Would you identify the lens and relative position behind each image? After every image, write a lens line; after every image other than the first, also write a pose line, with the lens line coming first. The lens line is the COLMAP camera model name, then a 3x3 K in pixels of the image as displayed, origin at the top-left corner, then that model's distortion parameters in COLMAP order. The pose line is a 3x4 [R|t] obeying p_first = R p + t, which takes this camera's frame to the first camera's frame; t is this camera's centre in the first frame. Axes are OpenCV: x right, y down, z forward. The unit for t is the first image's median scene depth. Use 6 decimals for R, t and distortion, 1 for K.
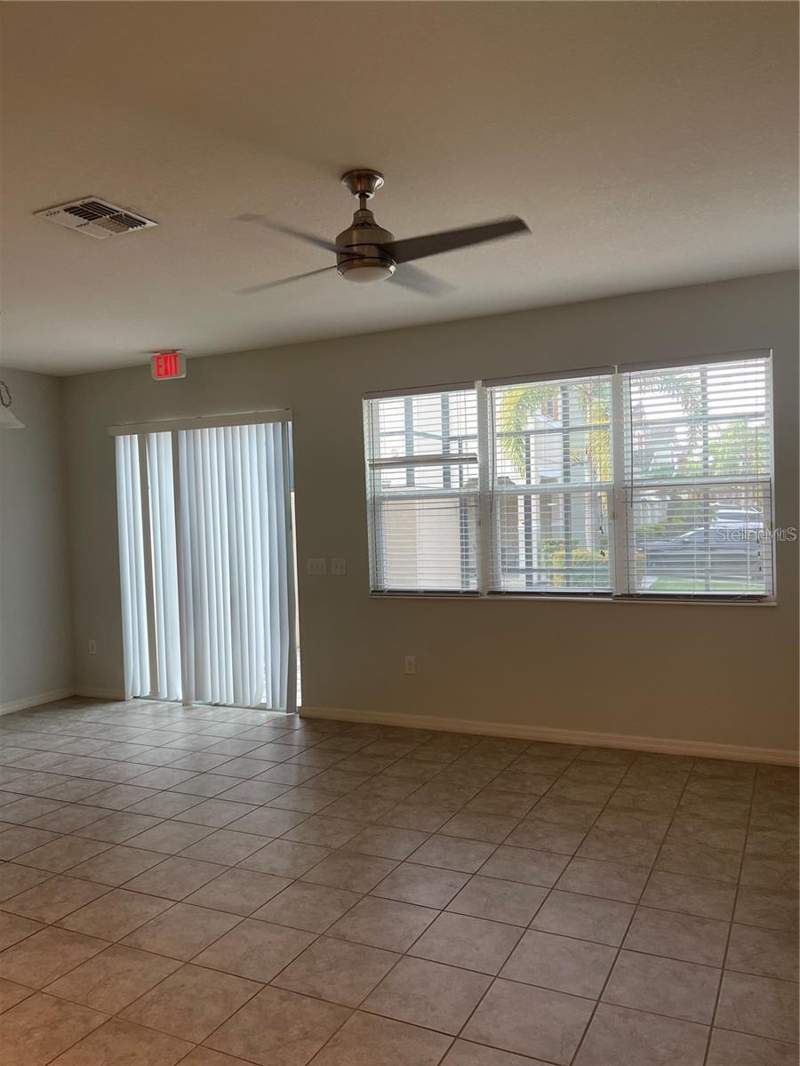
lens RADIAL K [[802.8, 0, 398.8], [0, 802.8, 535.8], [0, 0, 1]] dist [0.008746, 0.001092]
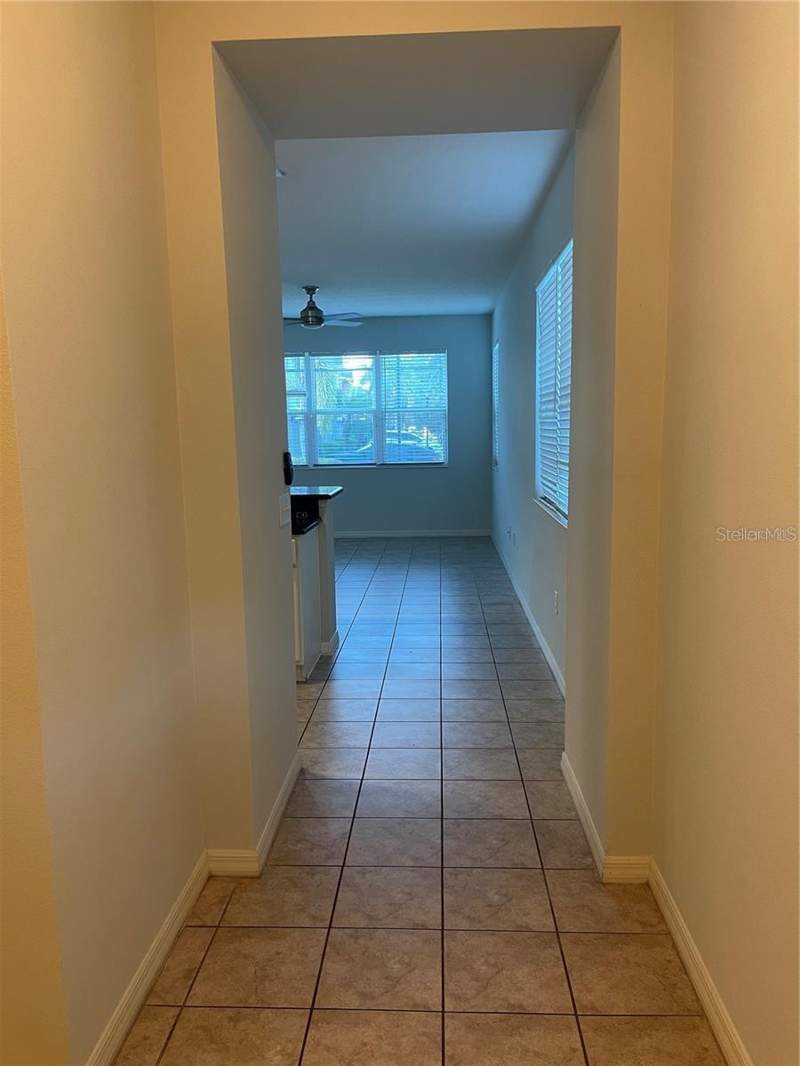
lens RADIAL K [[802.8, 0, 400.8], [0, 802.8, 534.3], [0, 0, 1]] dist [0.008746, 0.001092]
pose [[0.902800, -0.050506, 0.427085, -0.602090], [-0.001556, 0.992690, 0.120684, 0.002919], [-0.430058, -0.109618, 0.896122, -0.951308]]
